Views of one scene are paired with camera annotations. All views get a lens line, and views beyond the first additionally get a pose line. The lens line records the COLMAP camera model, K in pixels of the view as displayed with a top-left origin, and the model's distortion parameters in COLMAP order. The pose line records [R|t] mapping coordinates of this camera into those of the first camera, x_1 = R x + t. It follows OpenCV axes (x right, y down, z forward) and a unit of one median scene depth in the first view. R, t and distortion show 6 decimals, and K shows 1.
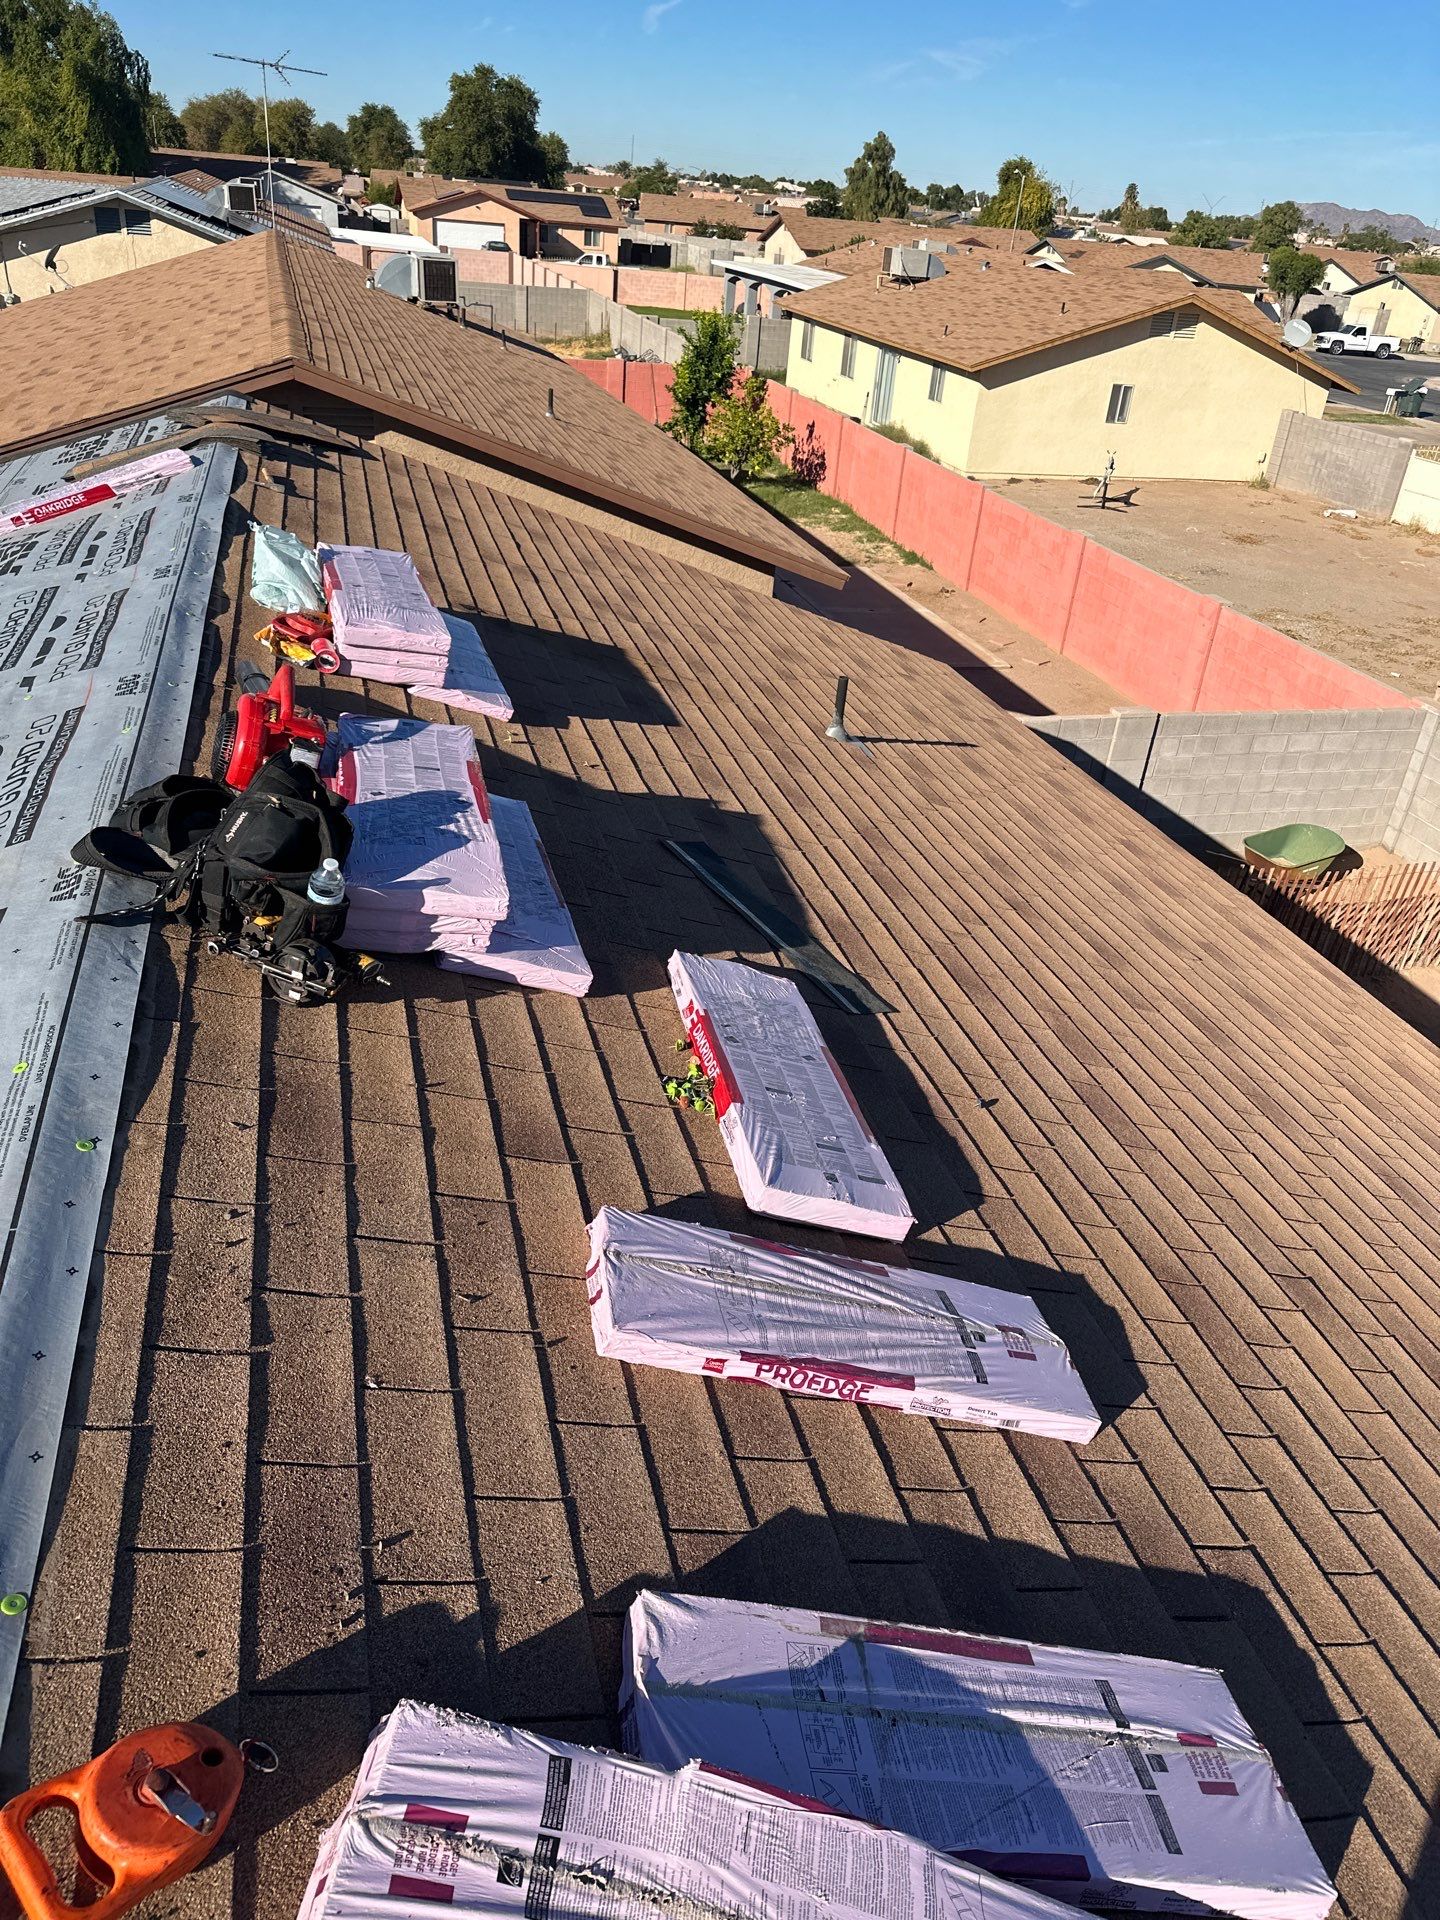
lens RADIAL K [[1374.1, 0, 720.0], [0, 1374.1, 960.0], [0, 0, 1]] dist [0.033241, -0.038060]
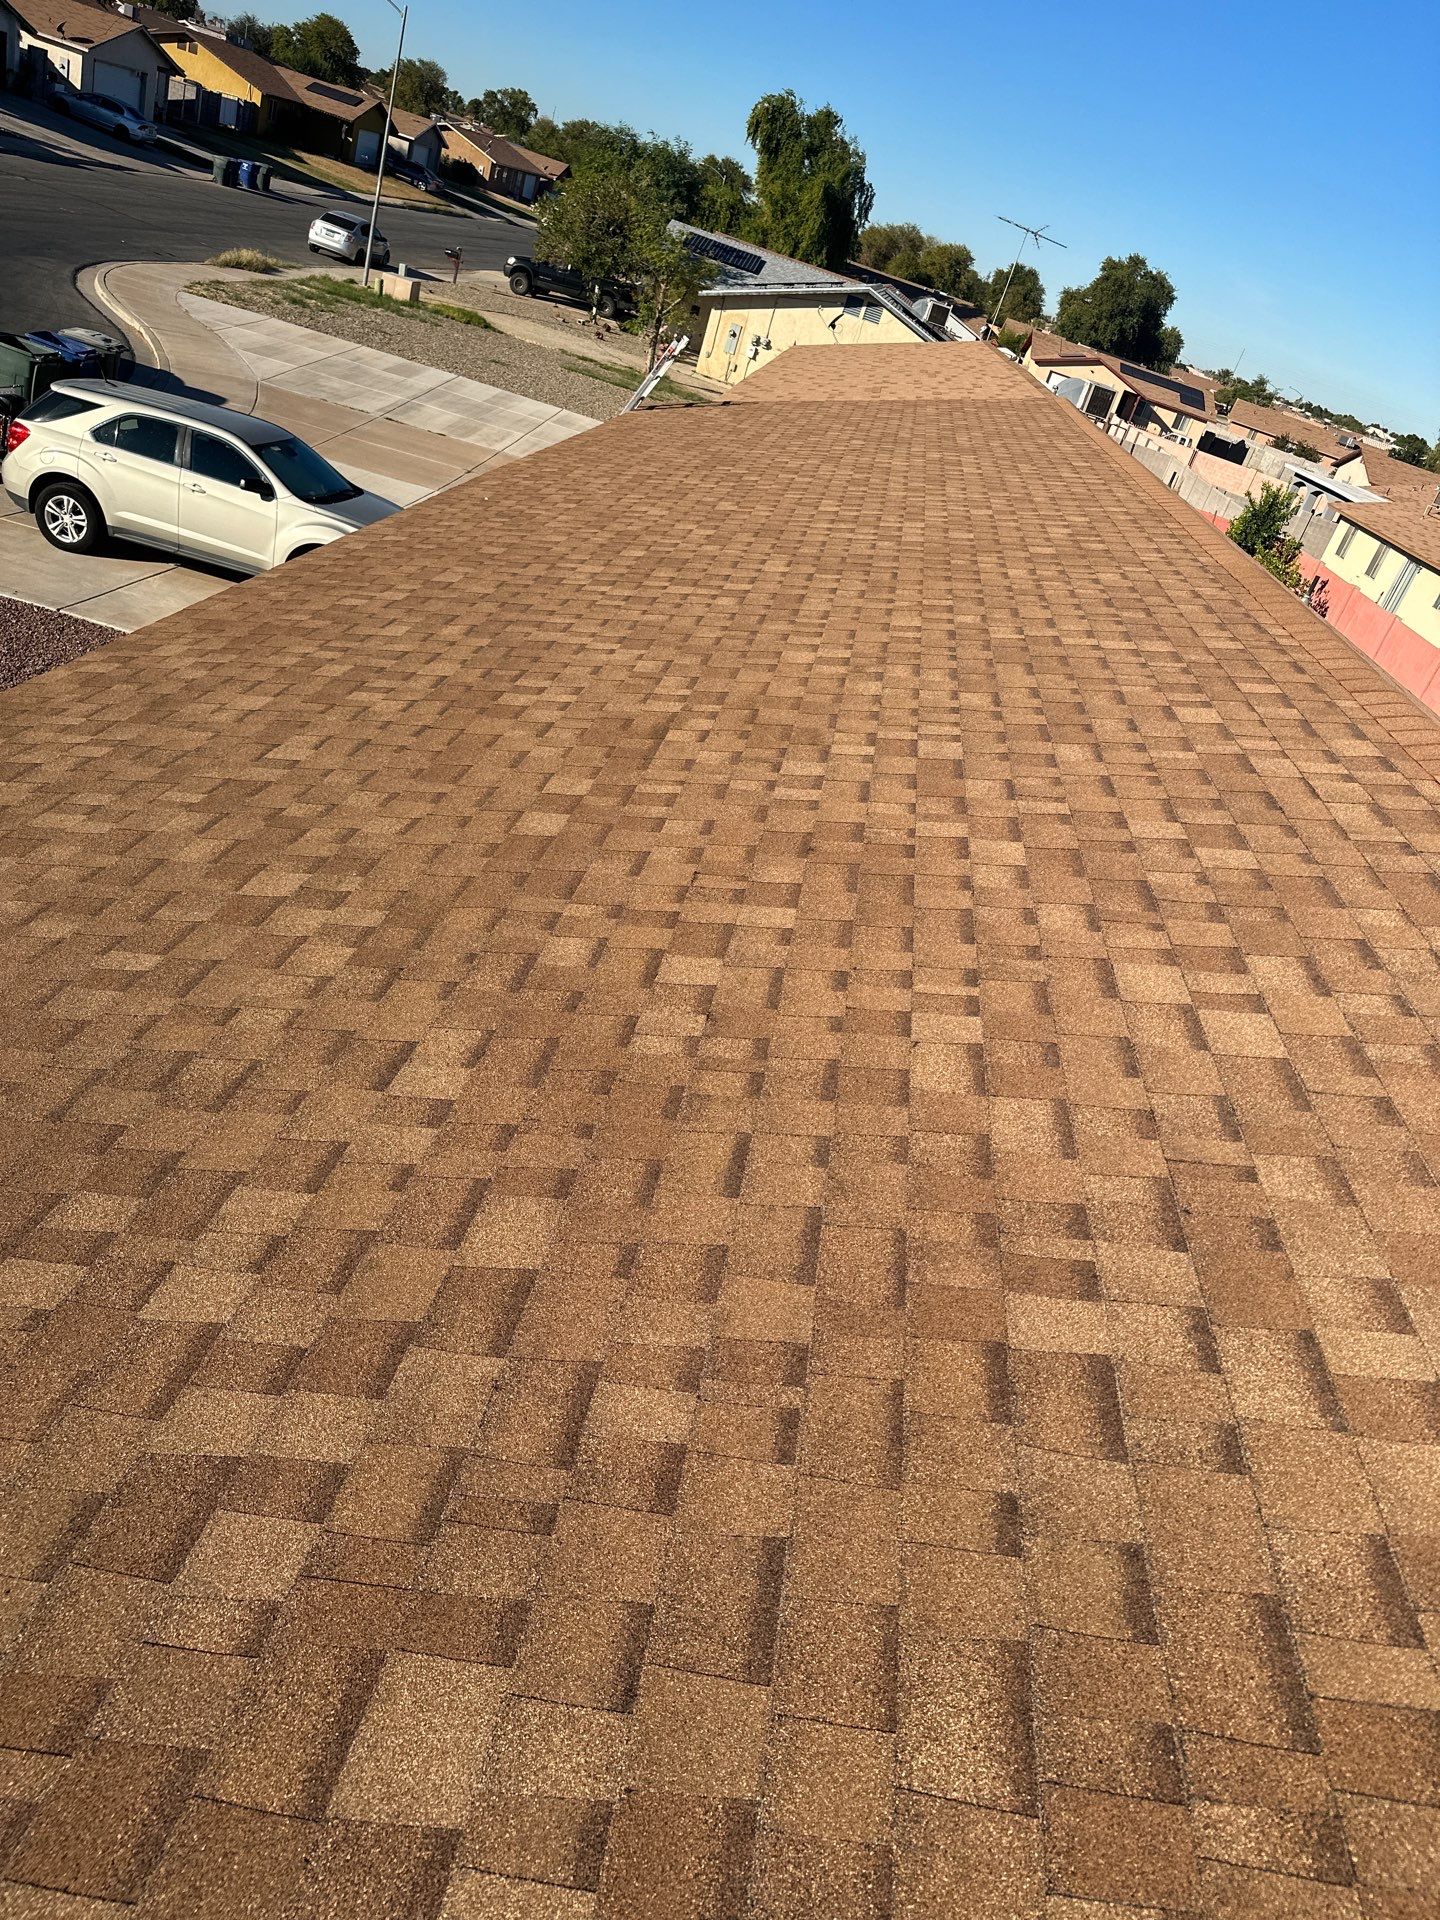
lens RADIAL K [[1378.1, 0, 713.8], [0, 1378.1, 996.5], [0, 0, 1]] dist [0.041134, -0.049139]
pose [[0.903005, 0.357320, -0.238546, -0.001223], [-0.373180, 0.927464, -0.023402, 0.067298], [0.212881, 0.110153, 0.970849, -0.104664]]
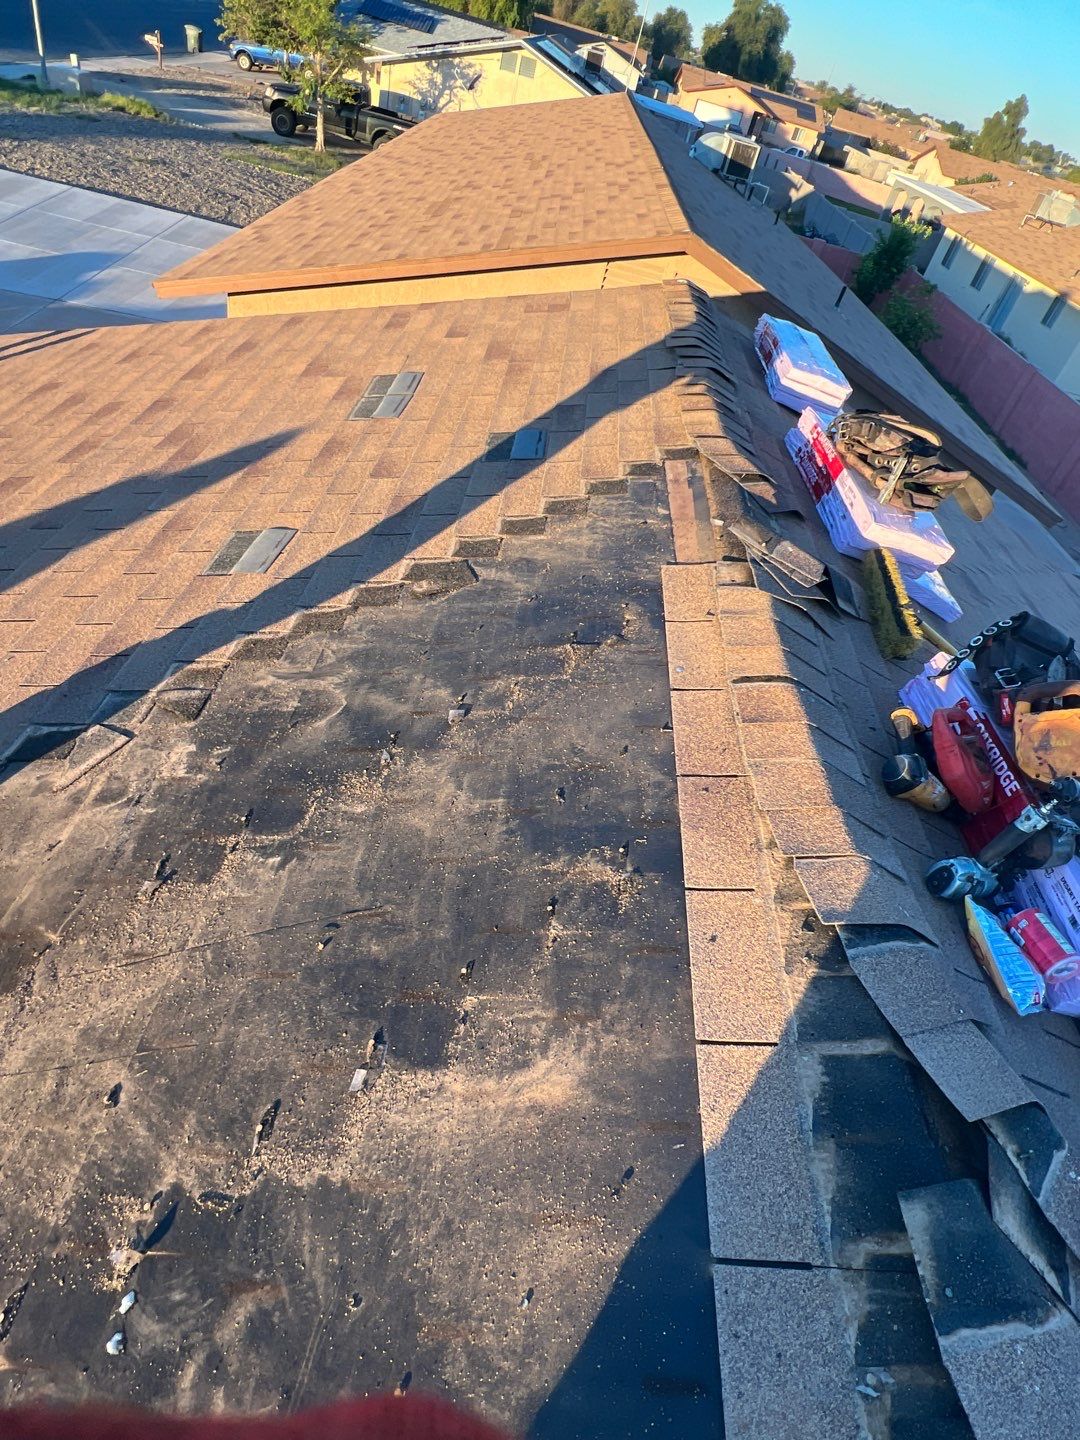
lens RADIAL K [[816.9, 0, 509.5], [0, 816.9, 704.8], [0, 0, 1]] dist [0.003782, 0.001874]
pose [[0.928398, 0.329039, -0.172659, -0.027326], [-0.300379, 0.938081, 0.172561, -0.018565], [0.218748, -0.108342, 0.969748, 0.035110]]
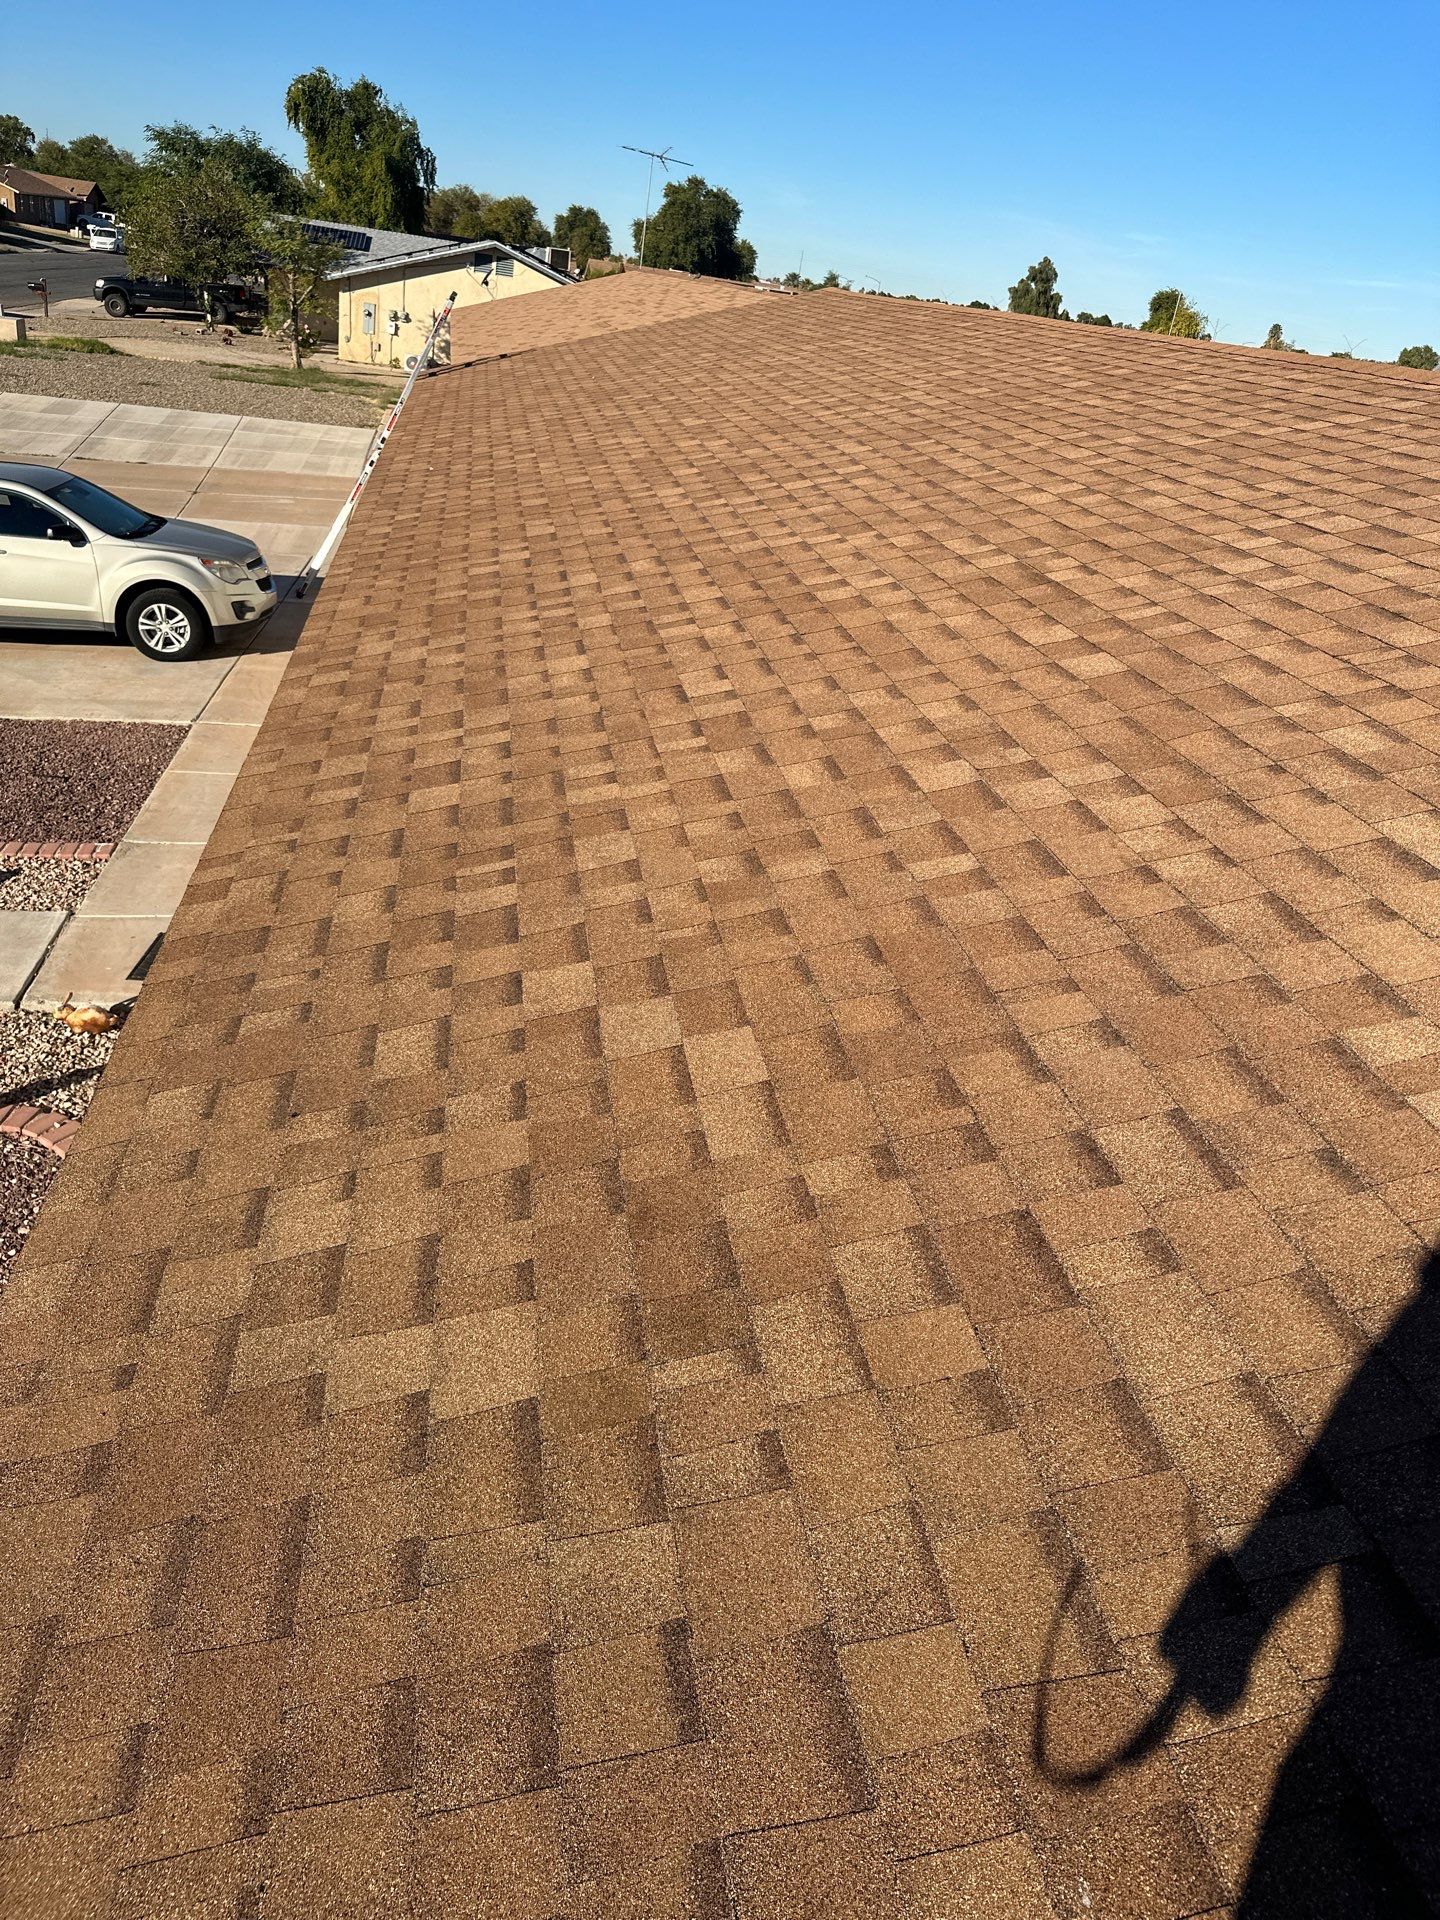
lens RADIAL K [[1407.0, 0, 721.6], [0, 1407.0, 929.5], [0, 0, 1]] dist [0.039387, -0.033700]
pose [[0.994075, 0.089849, -0.061165, -0.030589], [-0.095206, 0.991273, -0.091184, 0.077534], [0.052438, 0.096467, 0.993954, -0.106338]]
